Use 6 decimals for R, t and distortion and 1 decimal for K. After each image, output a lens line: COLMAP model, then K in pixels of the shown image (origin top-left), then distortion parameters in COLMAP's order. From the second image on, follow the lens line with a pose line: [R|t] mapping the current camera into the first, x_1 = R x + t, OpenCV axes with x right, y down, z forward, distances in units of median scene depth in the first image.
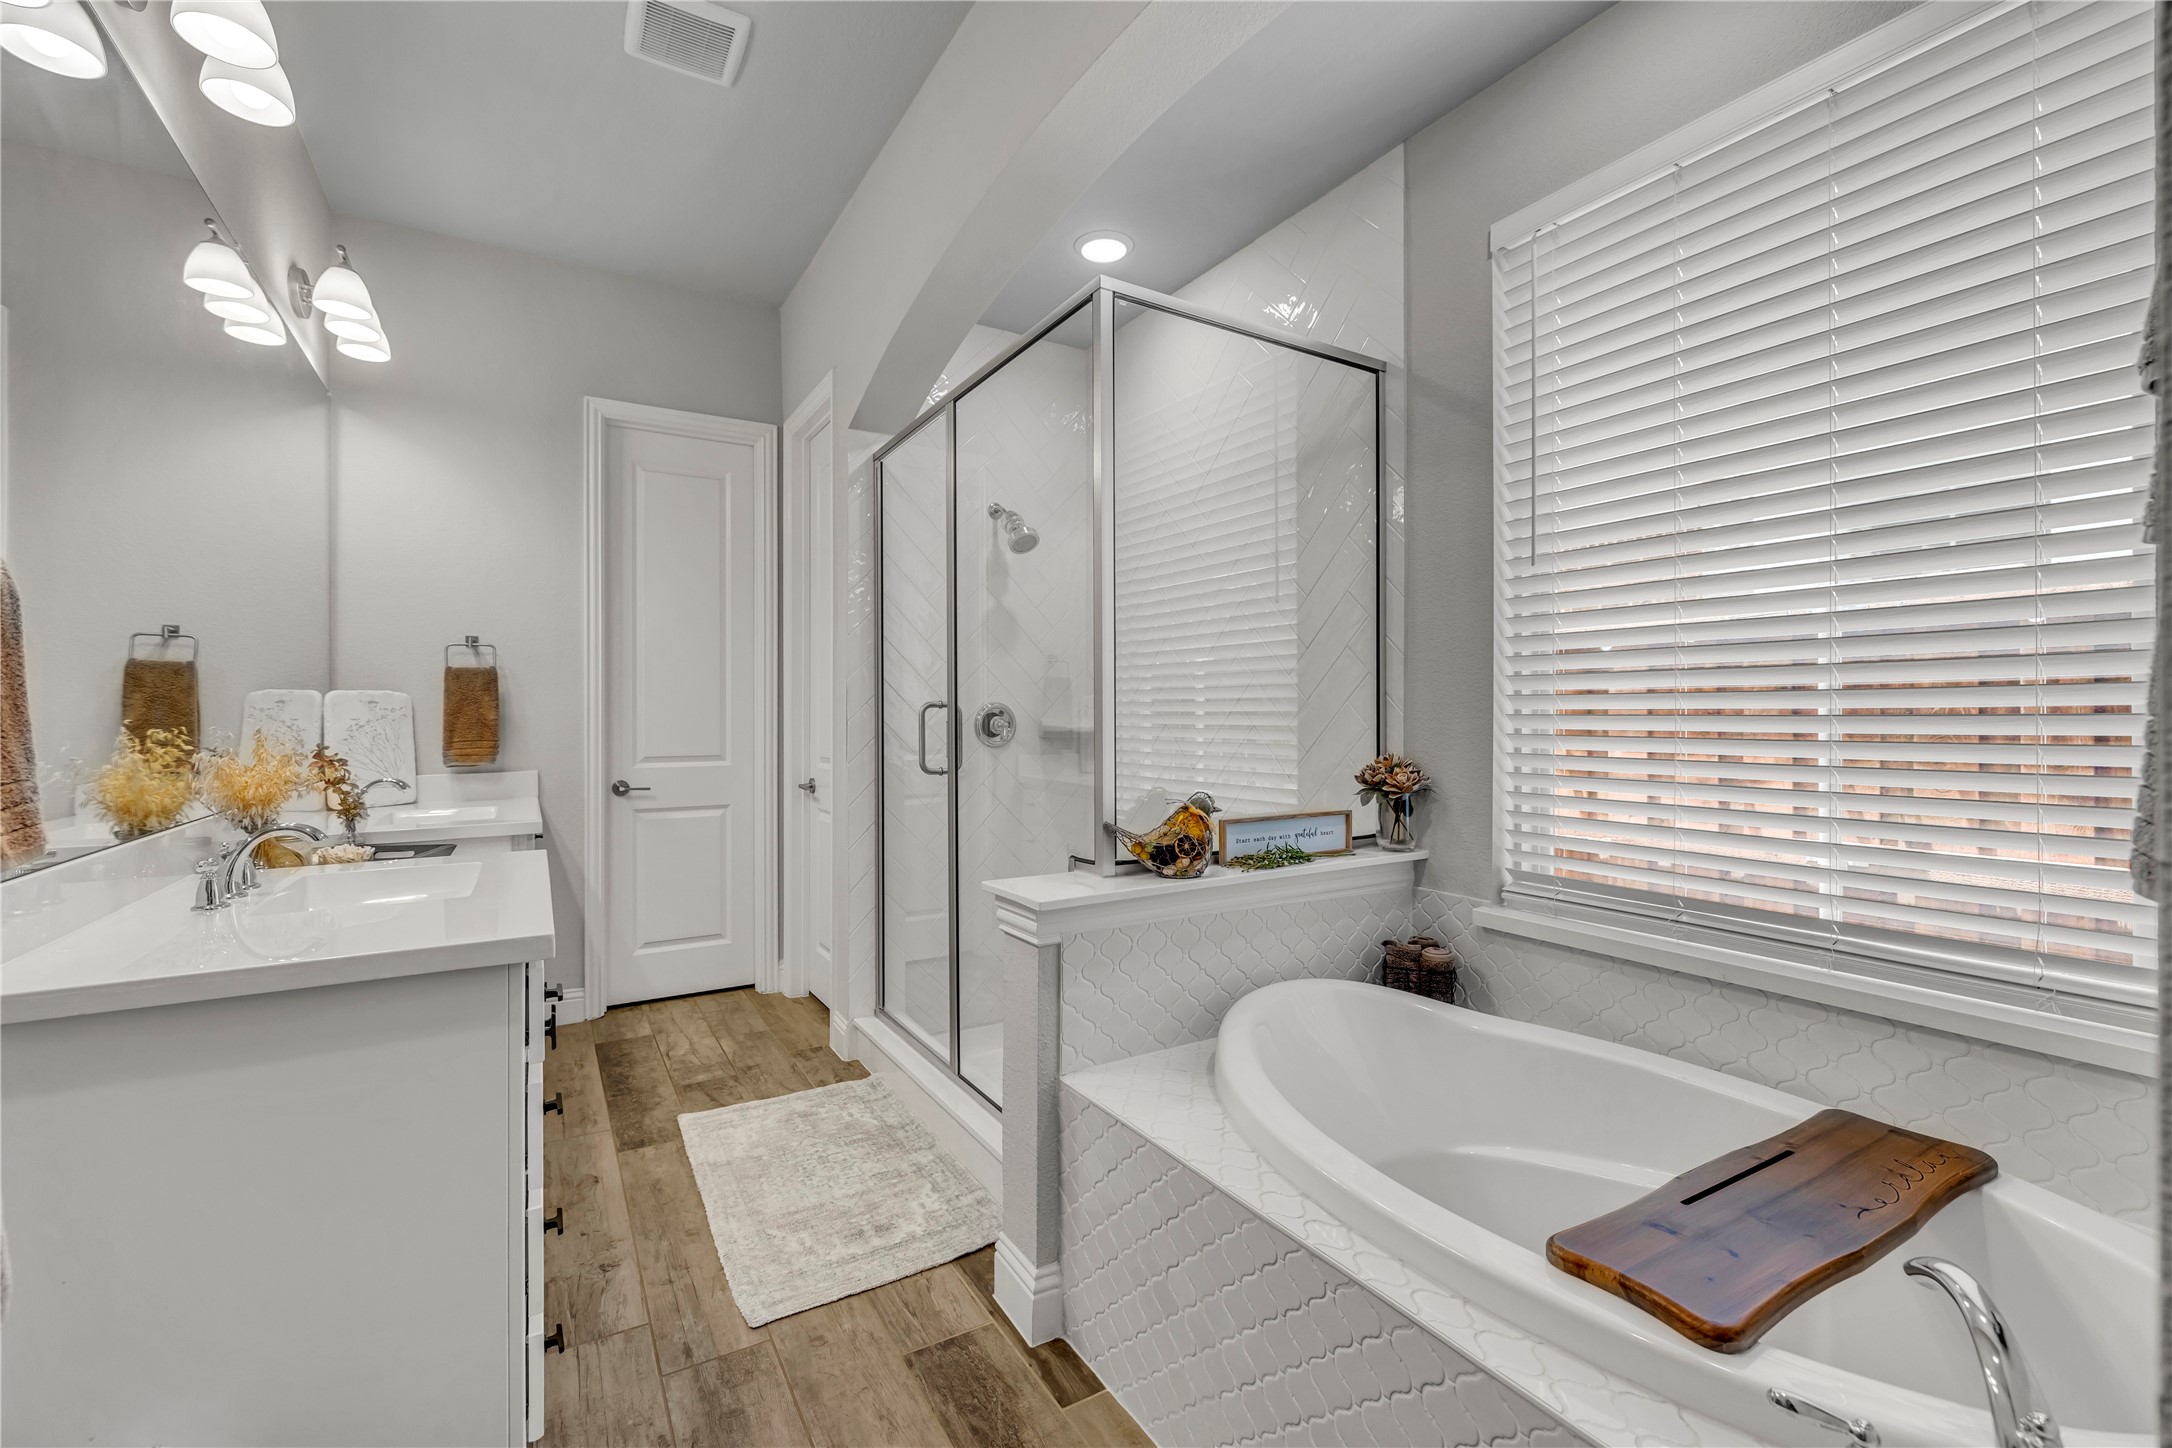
lens RADIAL K [[914.4, 0, 1071.0], [0, 914.4, 716.1], [0, 0, 1]] dist [0.001528, 0.000624]
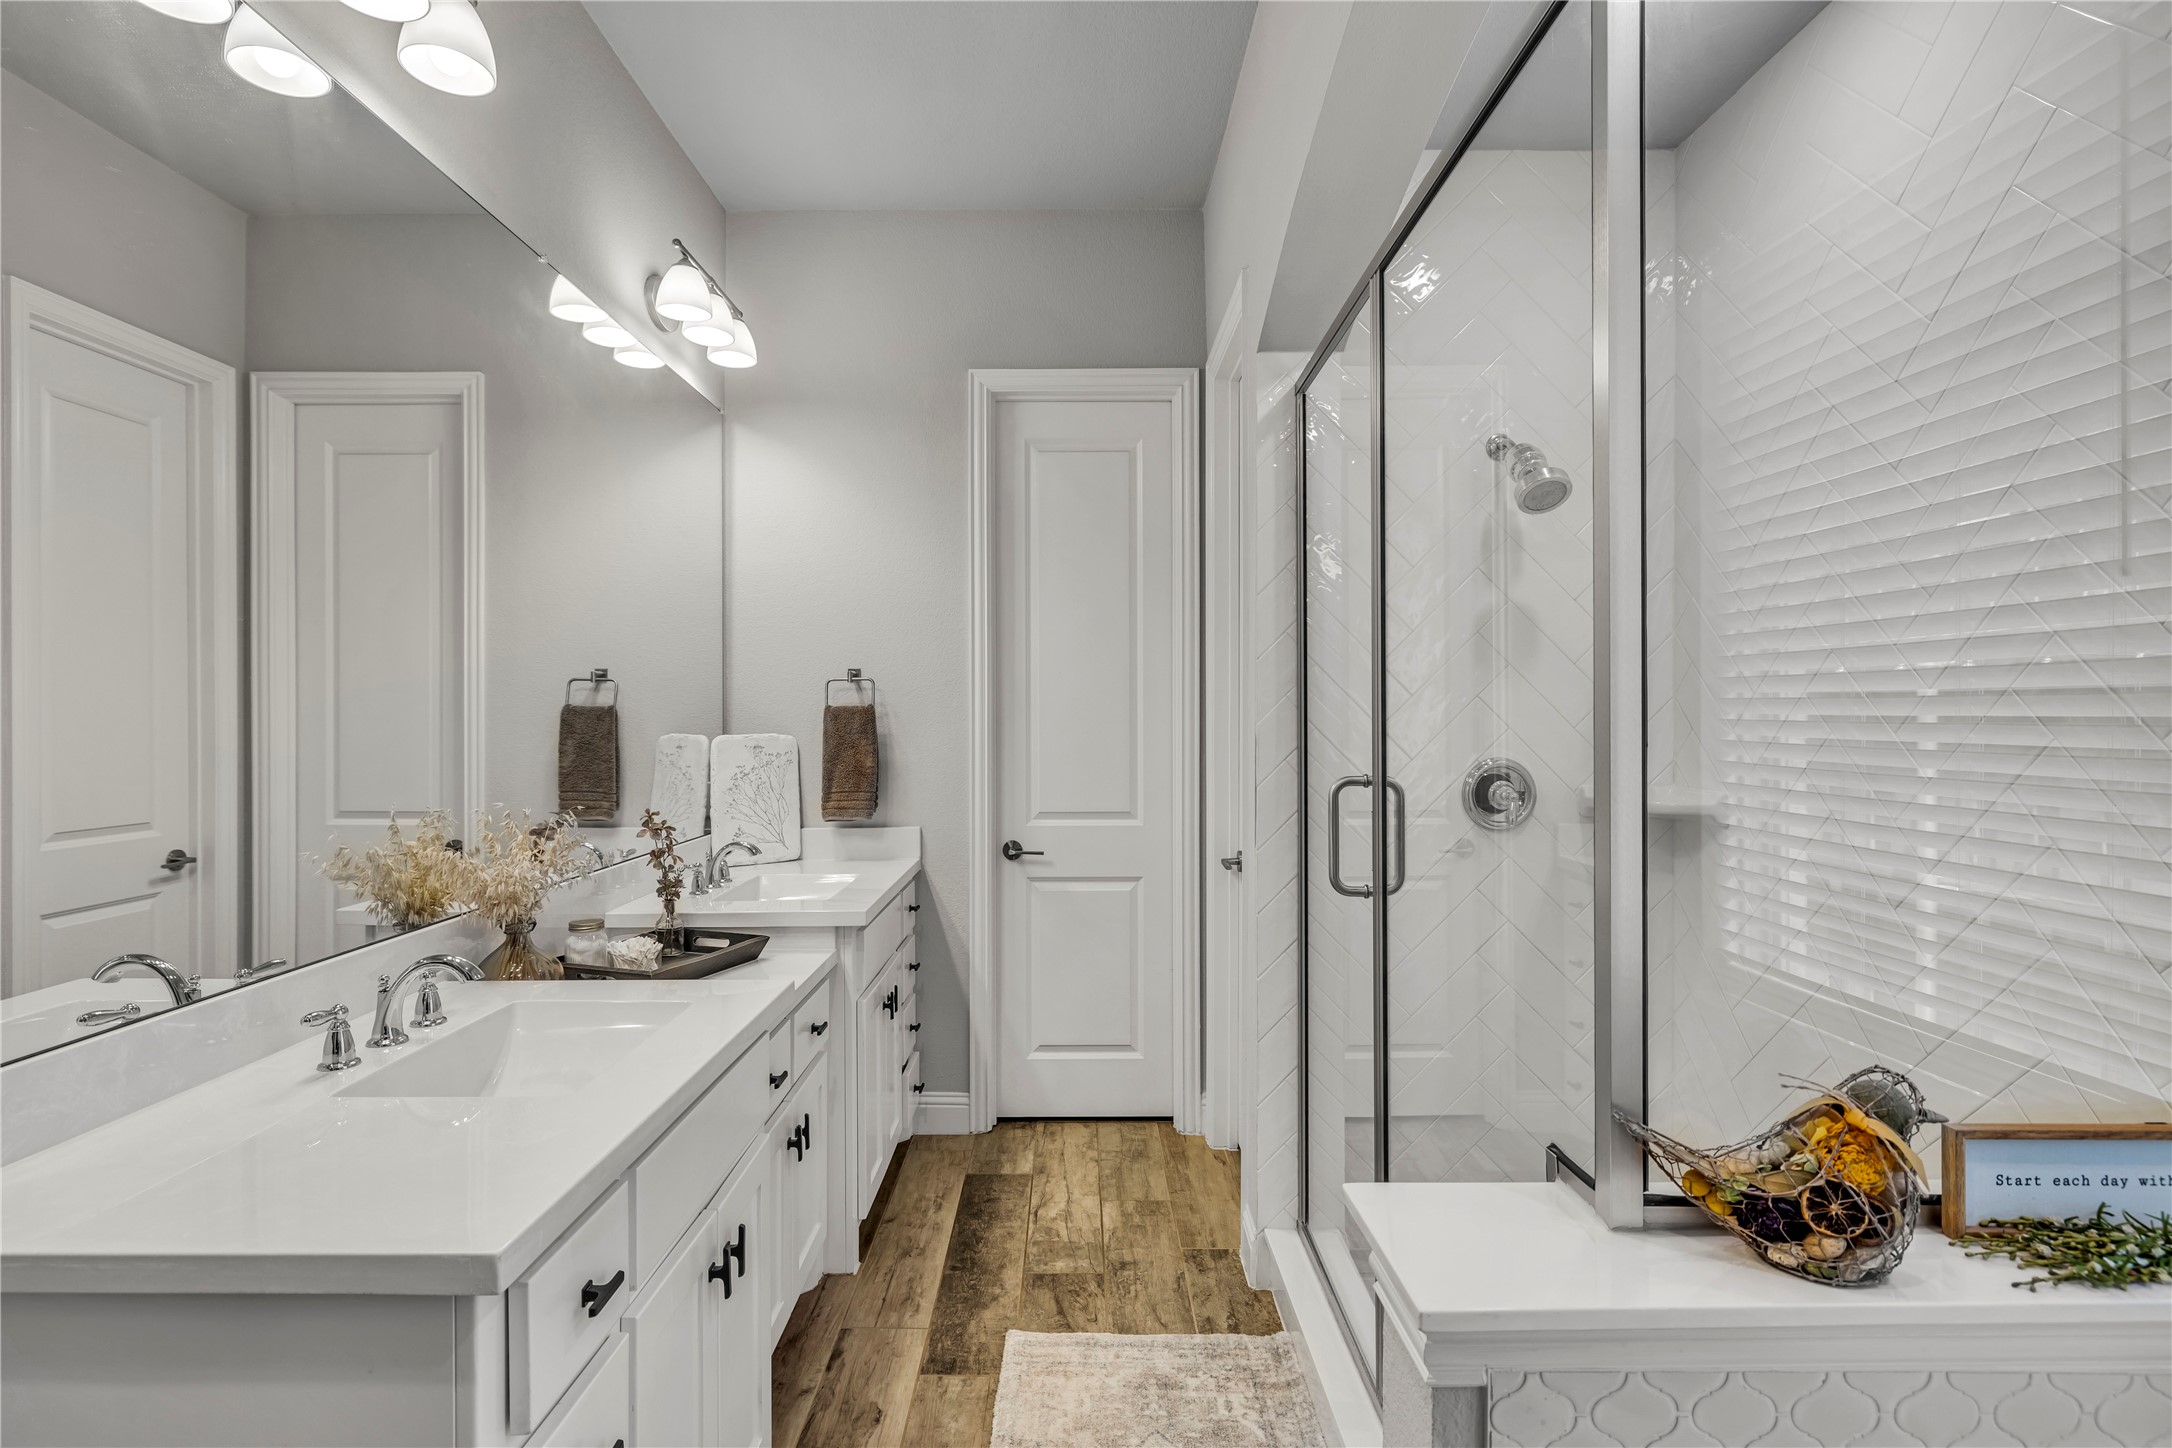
lens RADIAL K [[1083.9, 0, 1069.3], [0, 1083.9, 719.0], [0, 0, 1]] dist [-0.001688, 0.000858]
pose [[0.857234, 0.002703, -0.514919, 0.049471], [-0.000769, 0.999992, 0.003969, -0.048127], [0.514926, -0.003006, 0.857229, 0.247353]]
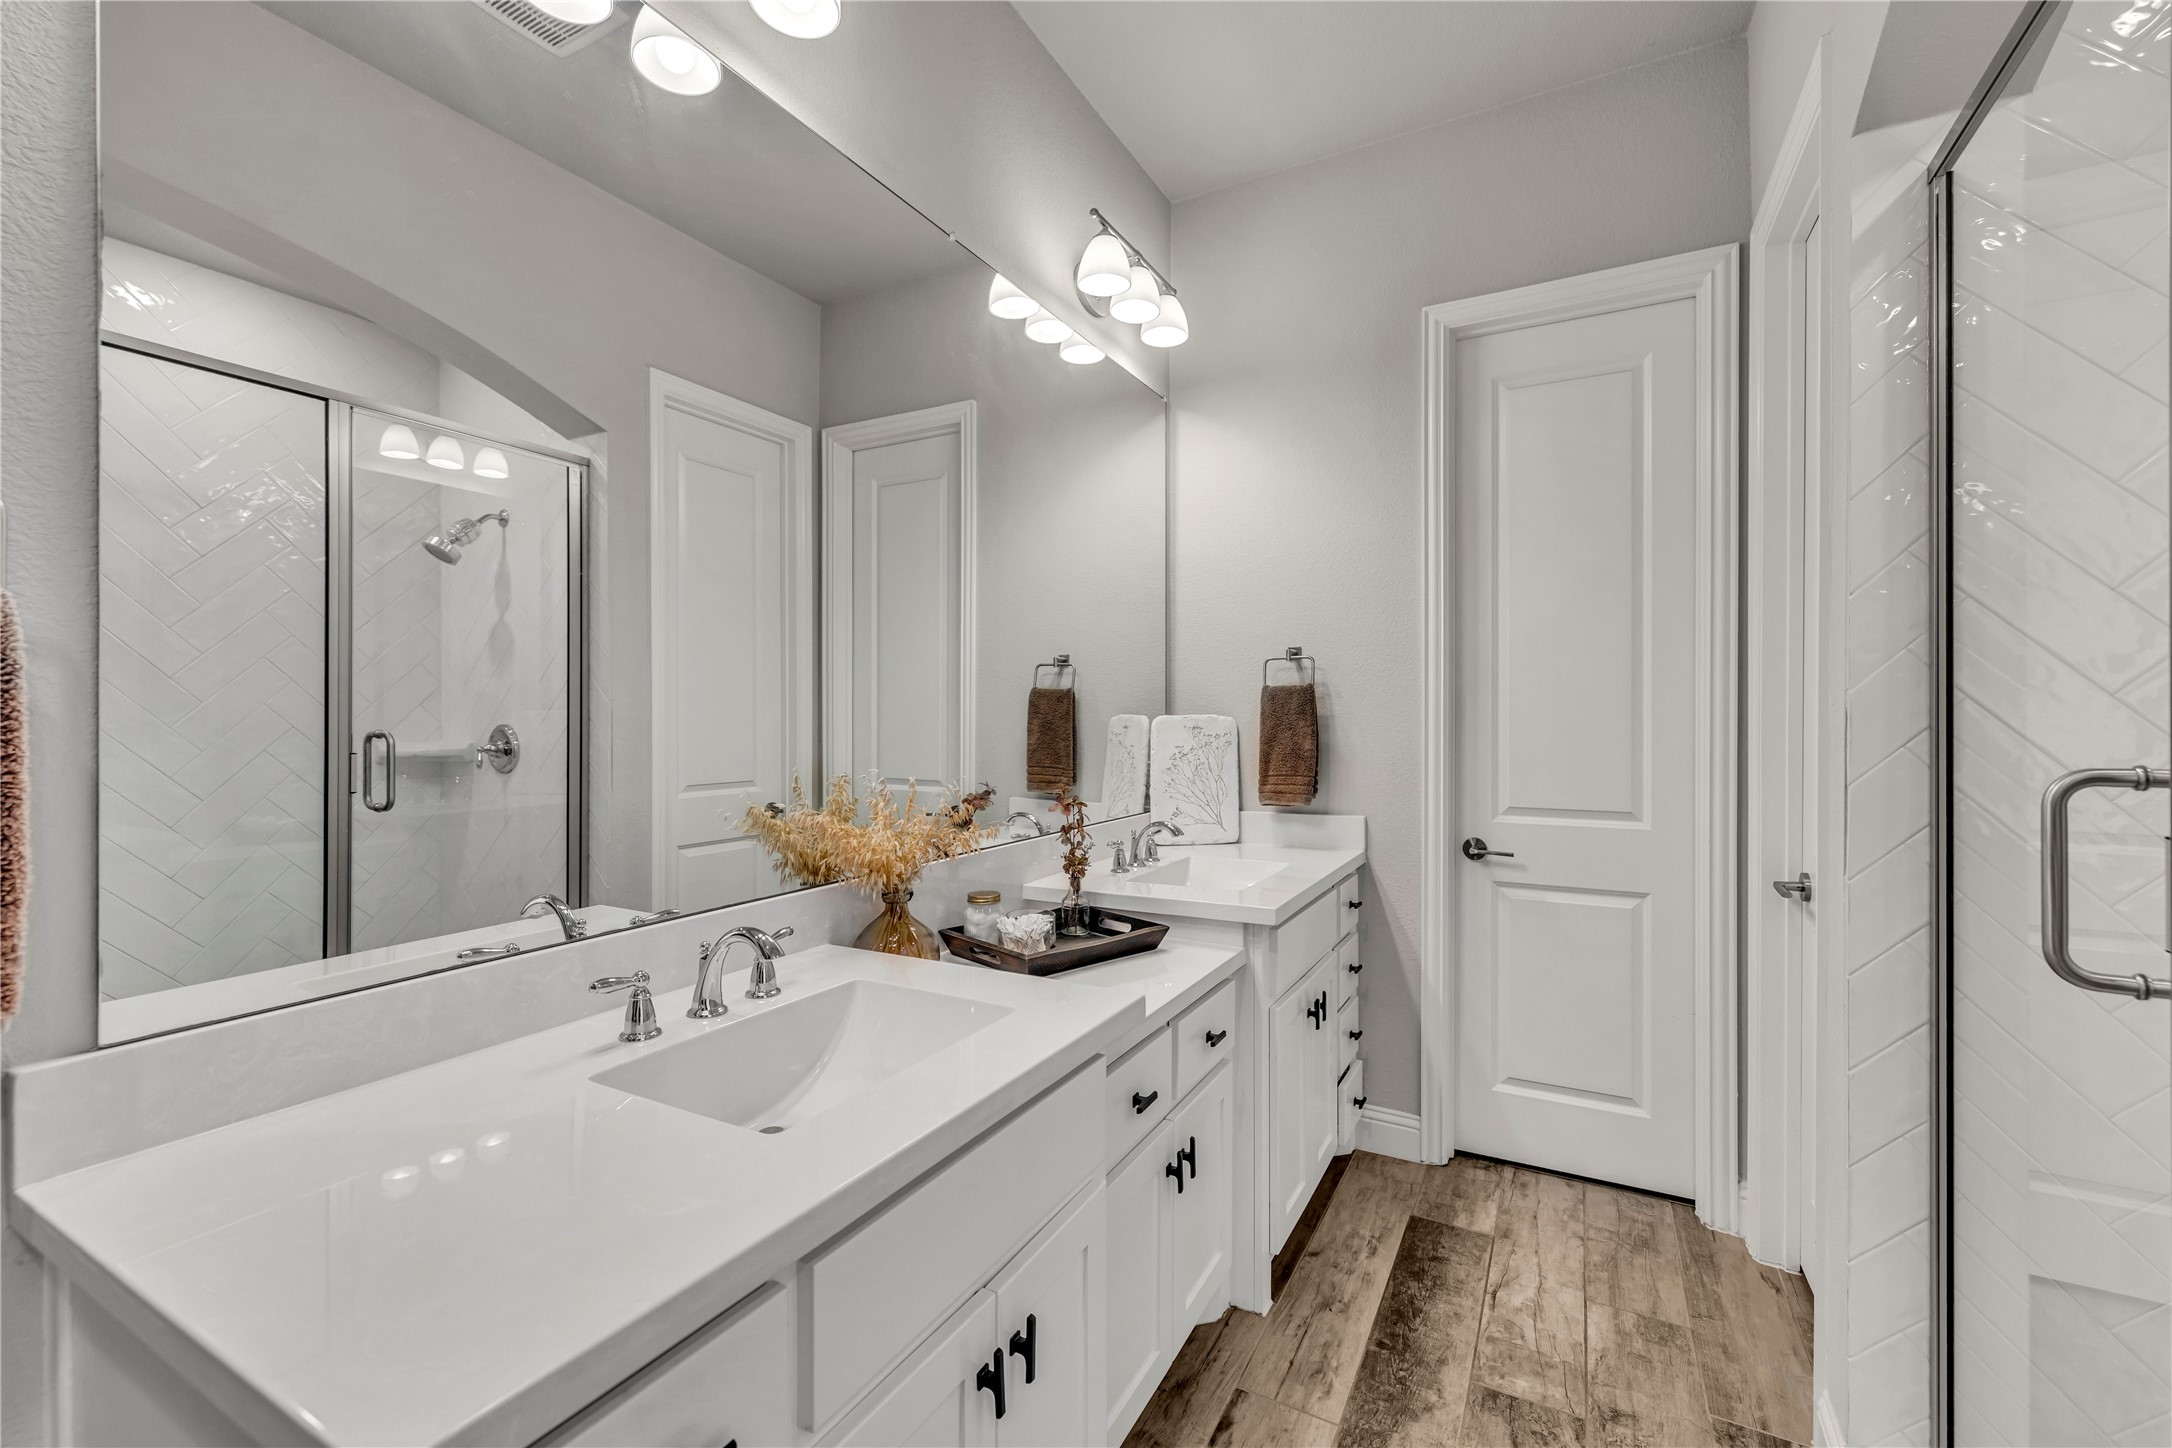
lens RADIAL K [[914.4, 0, 1071.0], [0, 914.4, 716.1], [0, 0, 1]] dist [0.001528, 0.000624]
pose [[0.503825, 0.003696, -0.863798, -0.047092], [-0.003301, 0.999992, 0.002353, -0.028859], [0.863799, 0.001665, 0.503833, 0.445184]]
